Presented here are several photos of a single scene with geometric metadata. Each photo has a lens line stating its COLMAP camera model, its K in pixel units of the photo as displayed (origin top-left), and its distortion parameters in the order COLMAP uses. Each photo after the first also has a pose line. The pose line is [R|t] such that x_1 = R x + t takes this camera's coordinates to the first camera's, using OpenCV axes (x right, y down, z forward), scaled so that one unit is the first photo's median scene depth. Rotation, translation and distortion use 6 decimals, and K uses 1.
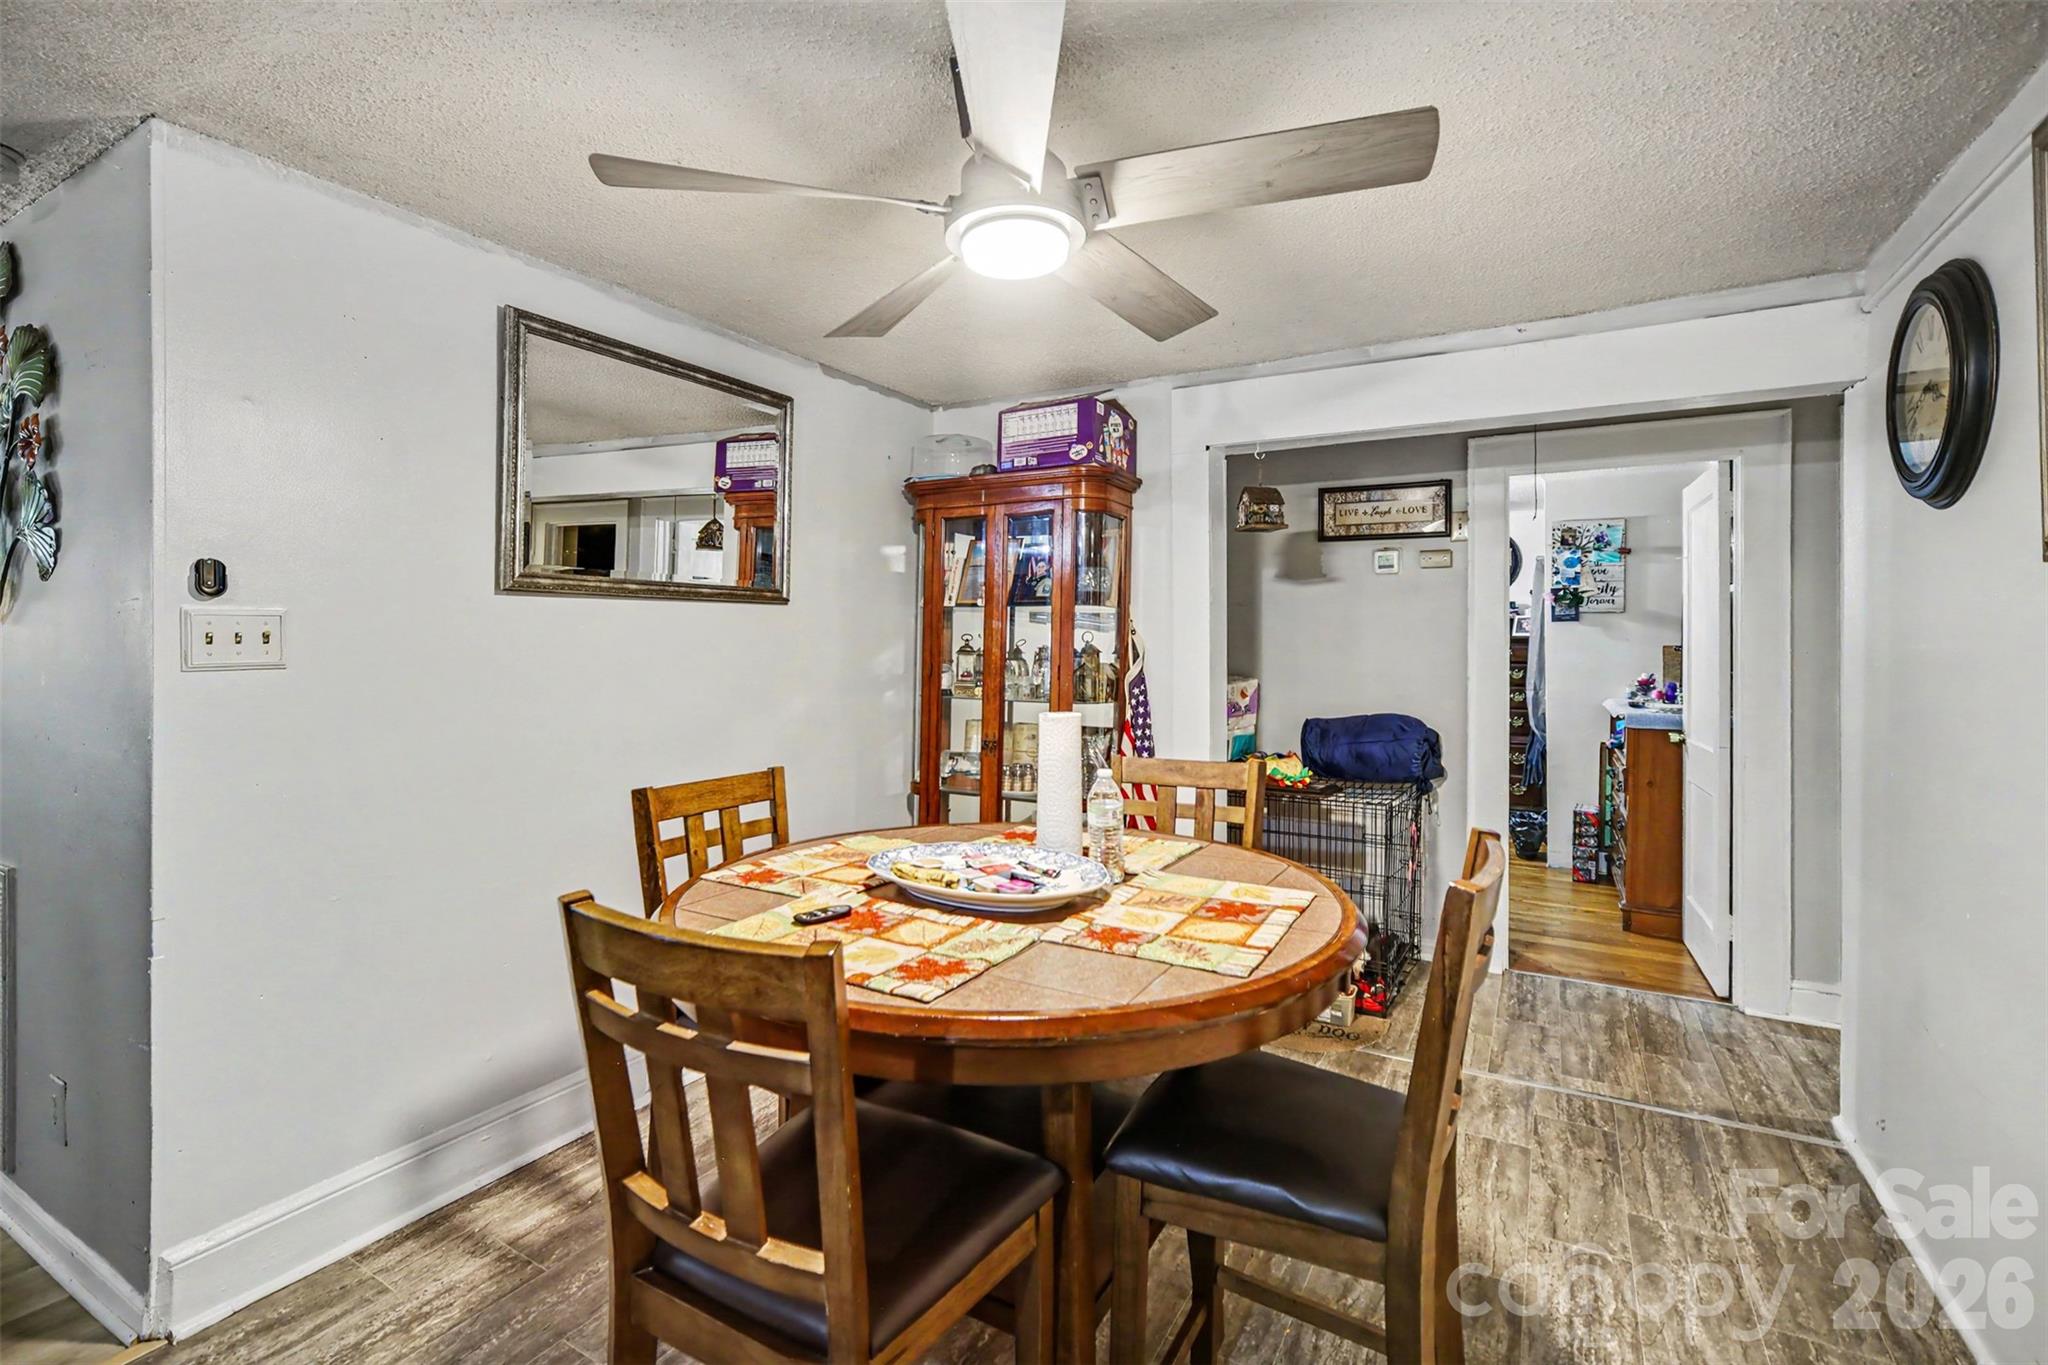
lens RADIAL K [[916.7, 0, 1015.3], [0, 916.7, 619.5], [0, 0, 1]] dist [-0.026324, 0.014054]
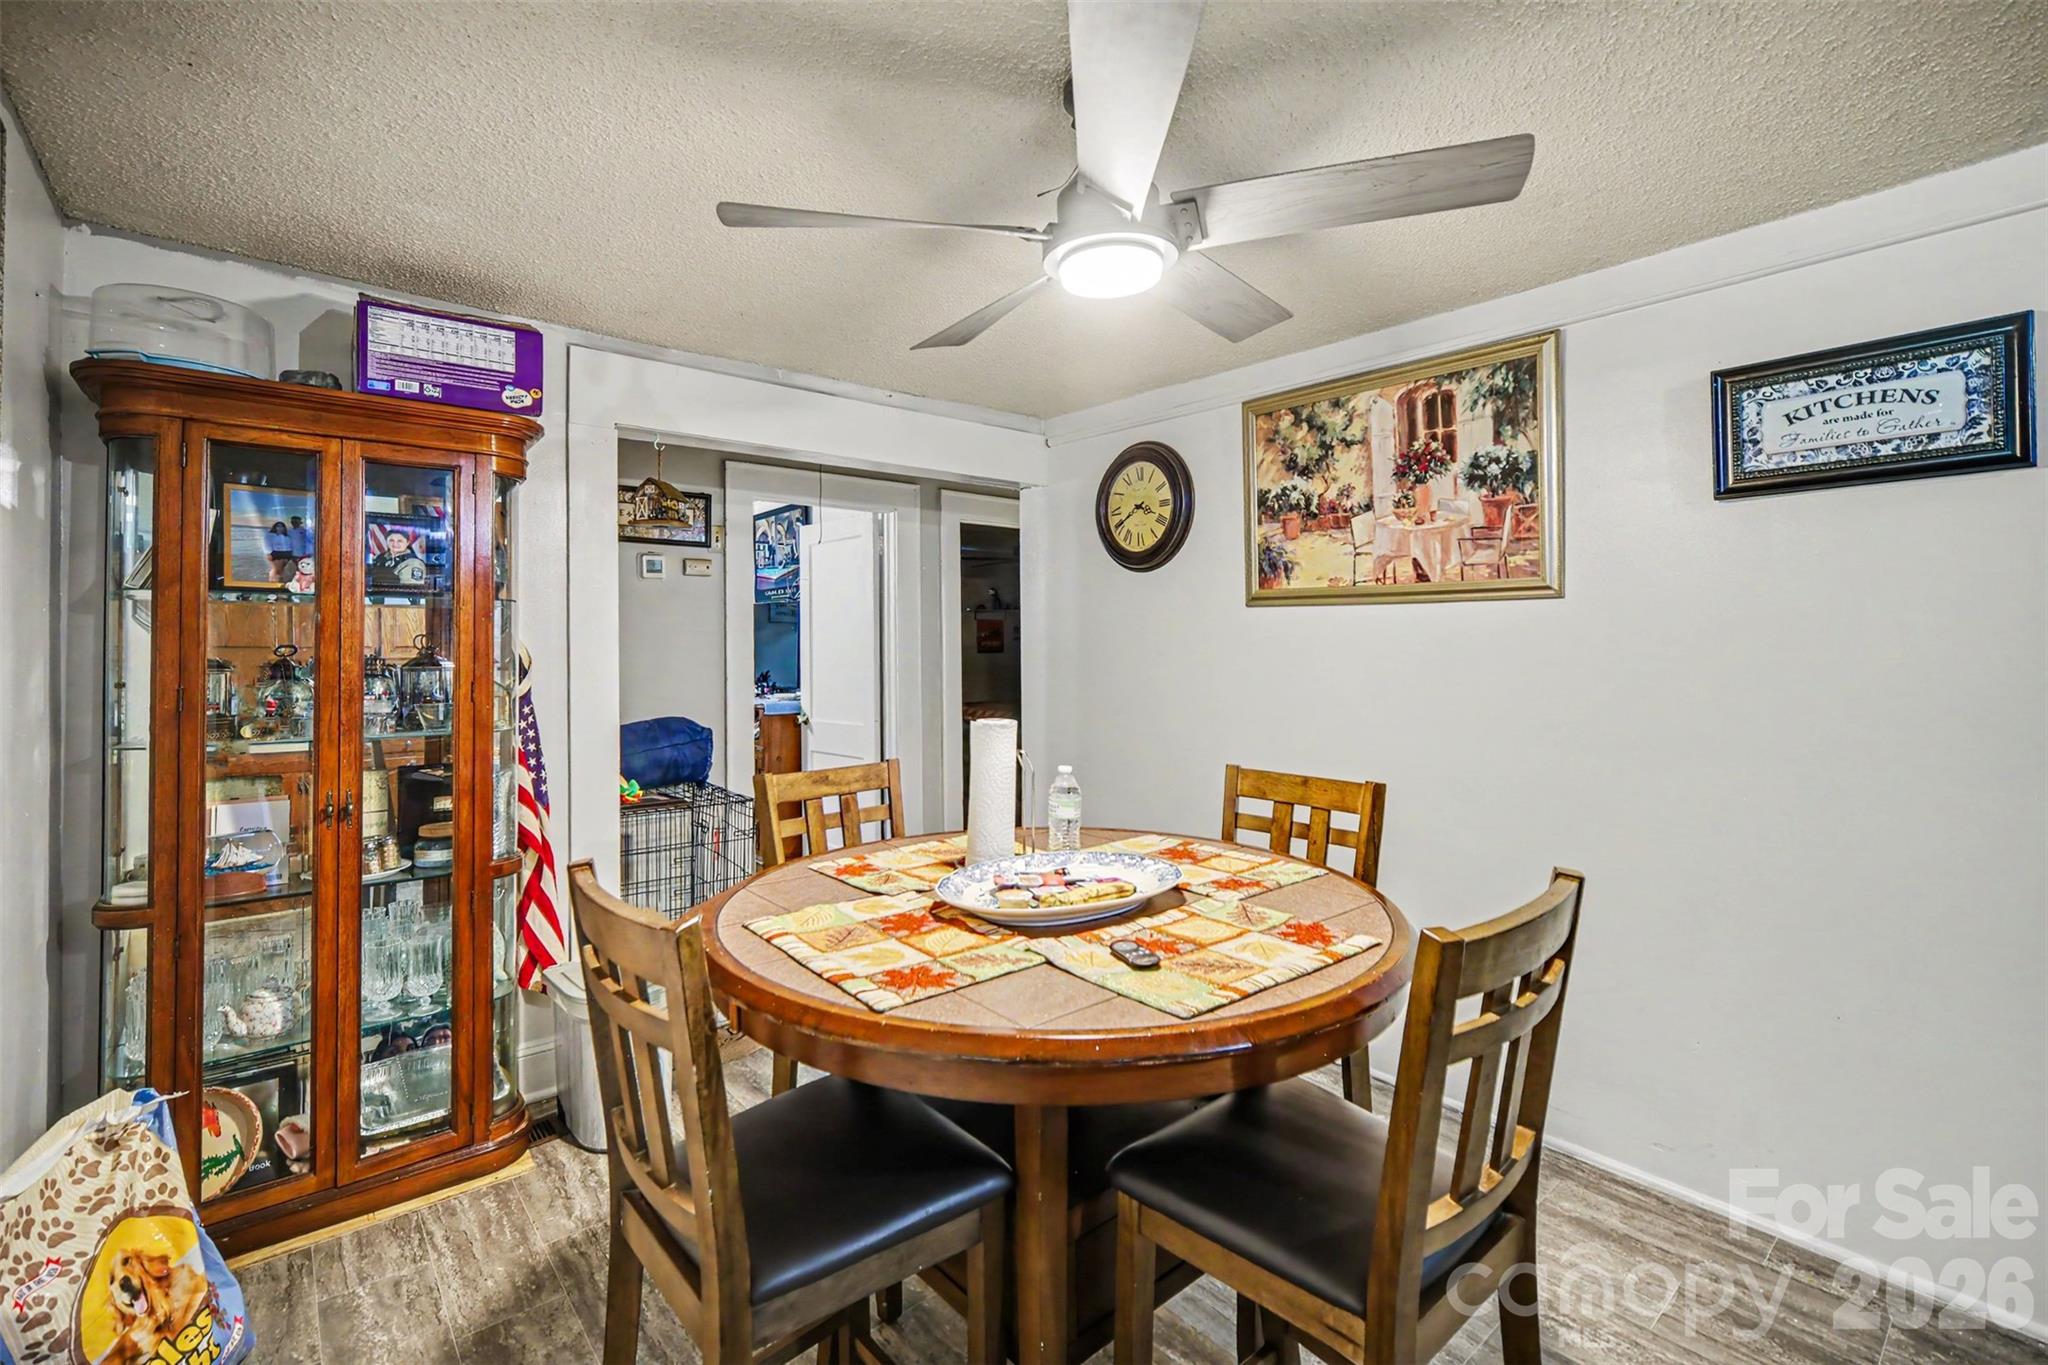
lens RADIAL K [[916.7, 0, 1015.3], [0, 916.7, 619.5], [0, 0, 1]] dist [-0.026324, 0.014054]
pose [[0.338390, 0.018879, 0.940816, -0.477970], [-0.014542, 0.999784, -0.014832, 0.005095], [-0.940893, -0.008662, 0.338592, 0.344857]]
